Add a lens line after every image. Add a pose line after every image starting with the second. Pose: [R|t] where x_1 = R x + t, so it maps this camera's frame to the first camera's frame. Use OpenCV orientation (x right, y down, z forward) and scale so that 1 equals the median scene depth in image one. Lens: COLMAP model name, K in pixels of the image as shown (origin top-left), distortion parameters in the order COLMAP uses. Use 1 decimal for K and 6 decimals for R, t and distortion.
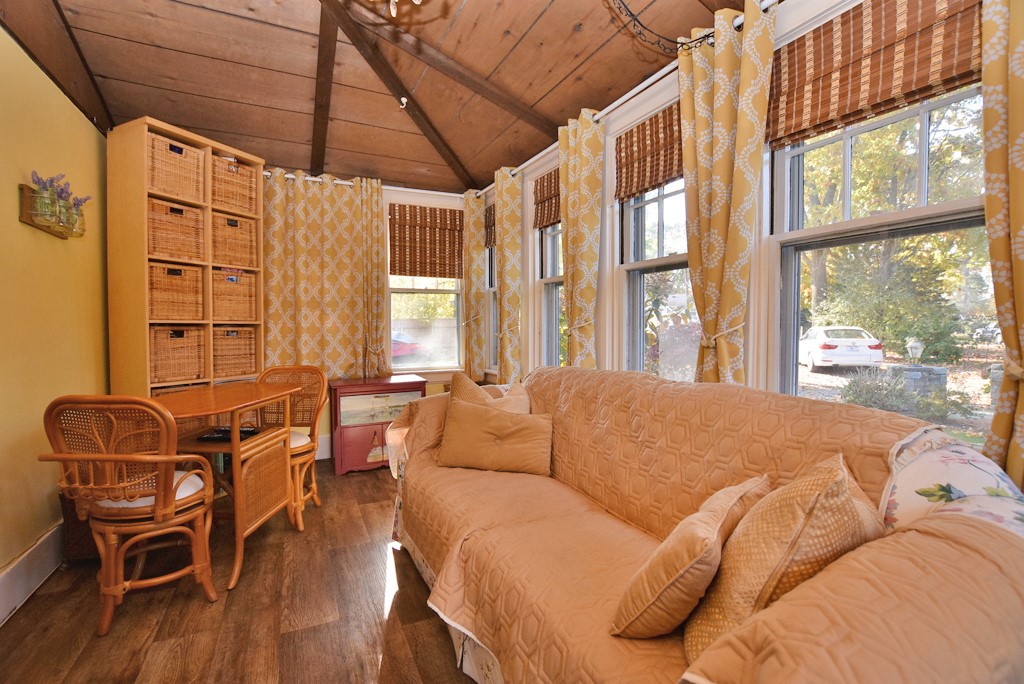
lens RADIAL K [[463.2, 0, 508.8], [0, 463.2, 335.8], [0, 0, 1]] dist [-0.020918, 0.004755]
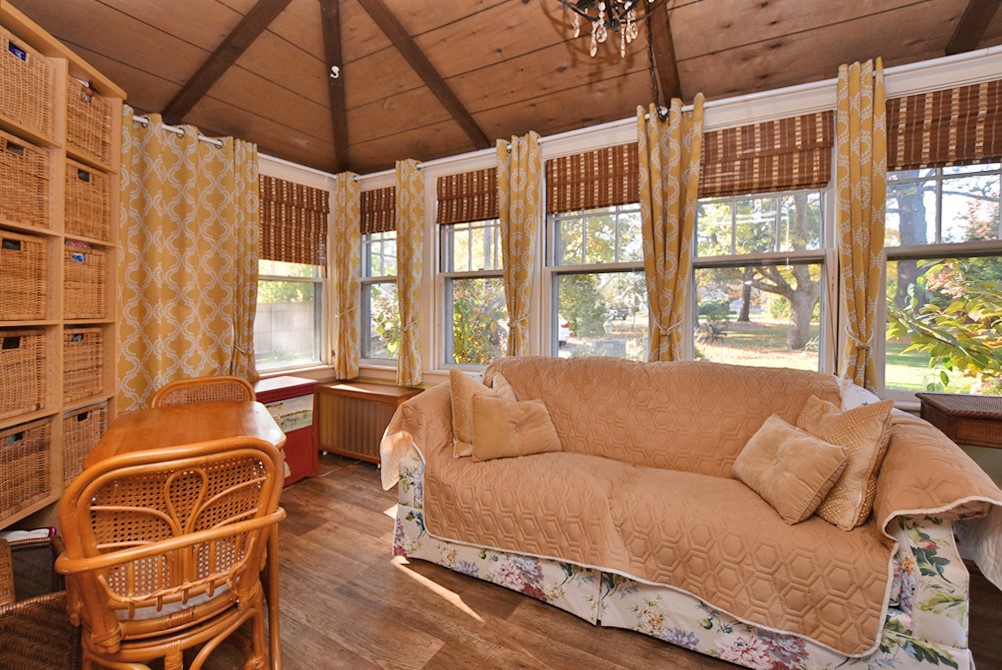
lens RADIAL K [[453.3, 0, 516.7], [0, 453.3, 312.7], [0, 0, 1]] dist [-0.020918, 0.004755]
pose [[0.815987, -0.008815, 0.578003, -0.387274], [0.018052, 0.999785, -0.010238, -0.020017], [-0.577789, 0.018788, 0.815970, 0.079258]]
